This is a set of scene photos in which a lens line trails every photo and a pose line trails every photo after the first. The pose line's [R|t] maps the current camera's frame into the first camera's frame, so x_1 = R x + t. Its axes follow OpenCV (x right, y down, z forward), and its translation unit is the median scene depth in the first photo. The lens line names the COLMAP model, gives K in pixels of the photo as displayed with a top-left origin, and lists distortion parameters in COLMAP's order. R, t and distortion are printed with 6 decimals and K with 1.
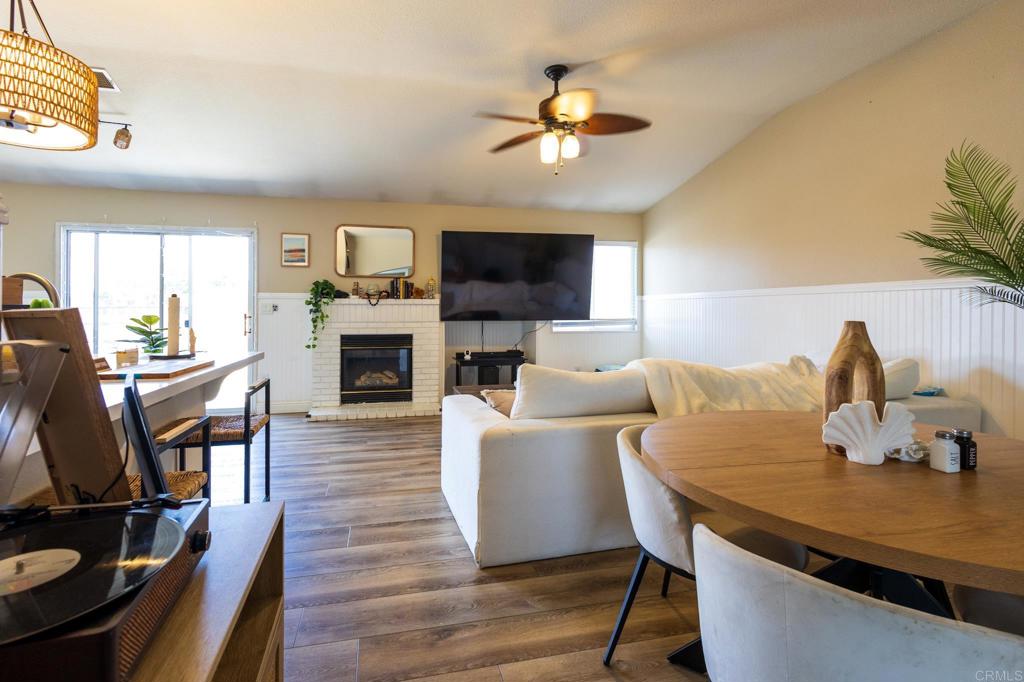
lens RADIAL K [[486.6, 0, 508.7], [0, 486.6, 323.6], [0, 0, 1]] dist [0.005309, -0.000430]
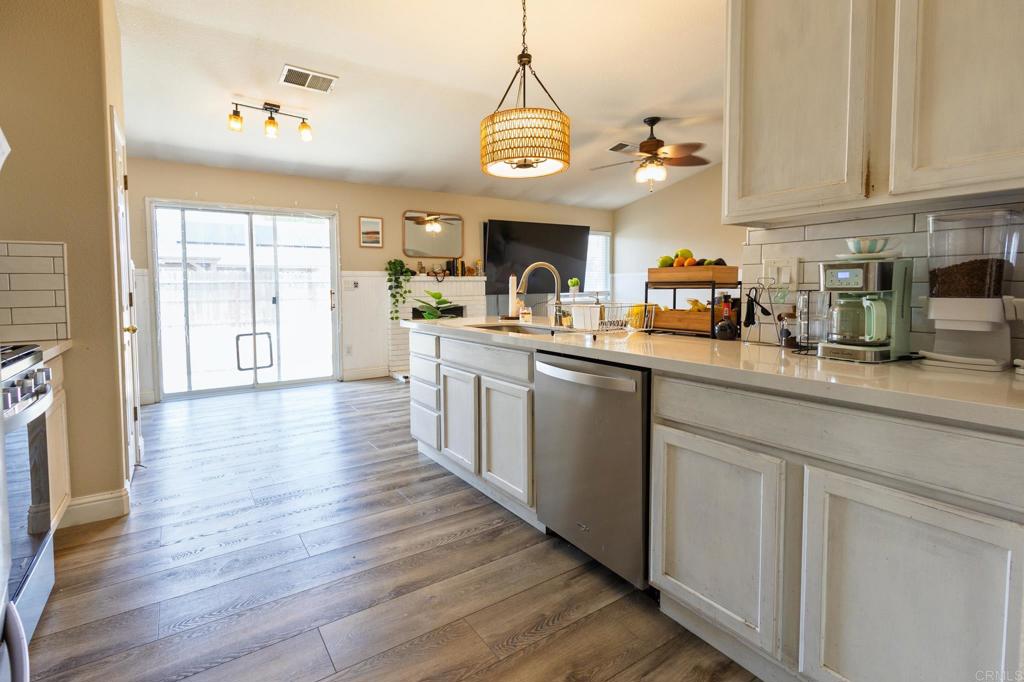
lens RADIAL K [[486.6, 0, 511.3], [0, 486.6, 341.4], [0, 0, 1]] dist [0.005309, -0.000430]
pose [[0.932622, -0.050142, 0.357355, -0.547304], [0.020406, 0.996043, 0.086503, 0.007312], [-0.360278, -0.073383, 0.929954, -0.168227]]
